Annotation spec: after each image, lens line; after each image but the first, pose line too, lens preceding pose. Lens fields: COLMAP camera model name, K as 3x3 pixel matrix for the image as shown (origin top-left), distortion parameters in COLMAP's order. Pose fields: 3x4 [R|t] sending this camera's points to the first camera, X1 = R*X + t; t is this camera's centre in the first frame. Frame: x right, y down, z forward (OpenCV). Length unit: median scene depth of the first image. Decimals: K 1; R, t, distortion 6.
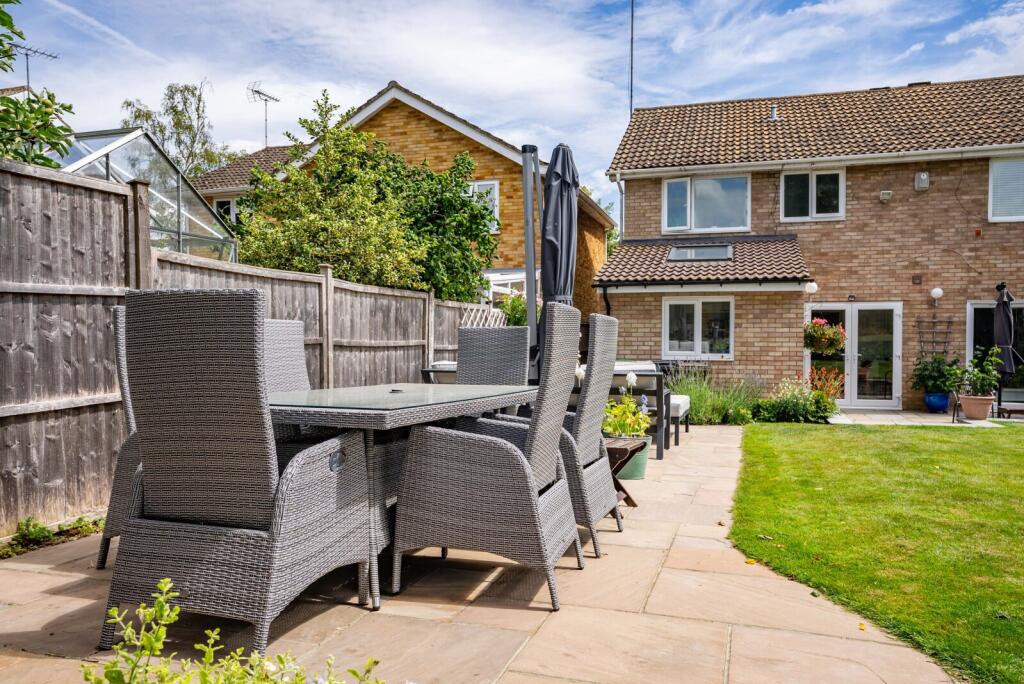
lens RADIAL K [[717.8, 0, 513.9], [0, 717.8, 352.9], [0, 0, 1]] dist [-0.005614, 0.000682]
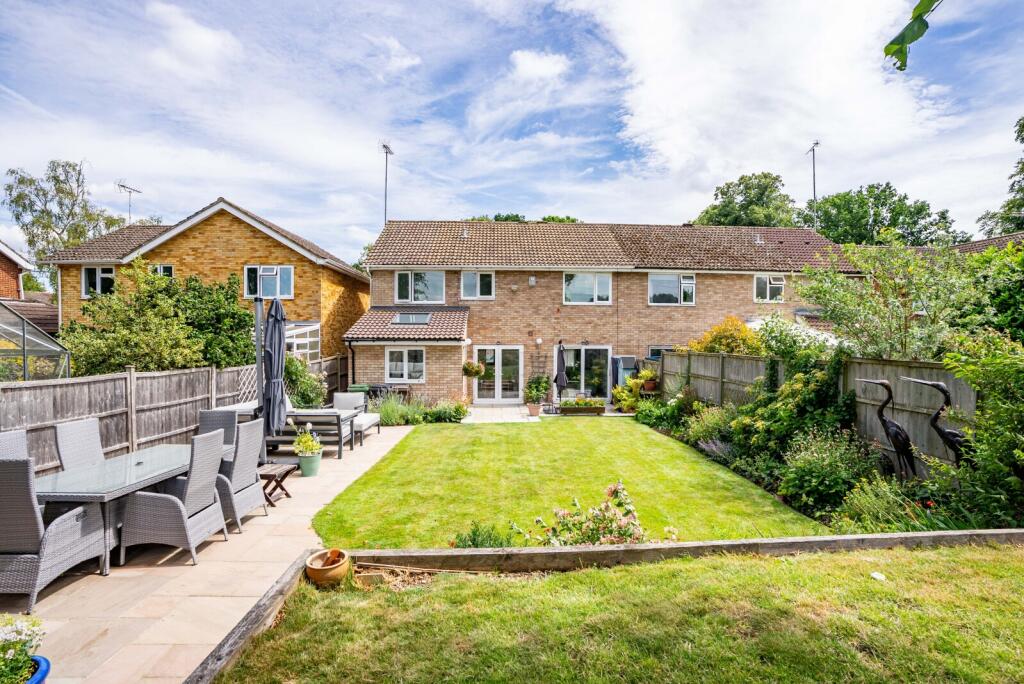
lens RADIAL K [[478.6, 0, 512.0], [0, 478.6, 342.0], [0, 0, 1]] dist [-0.066500, 0.023182]
pose [[0.946105, -0.004571, 0.323828, 0.125790], [0.005960, 0.999977, -0.003298, -0.084655], [-0.323805, 0.005050, 0.946110, -0.182537]]
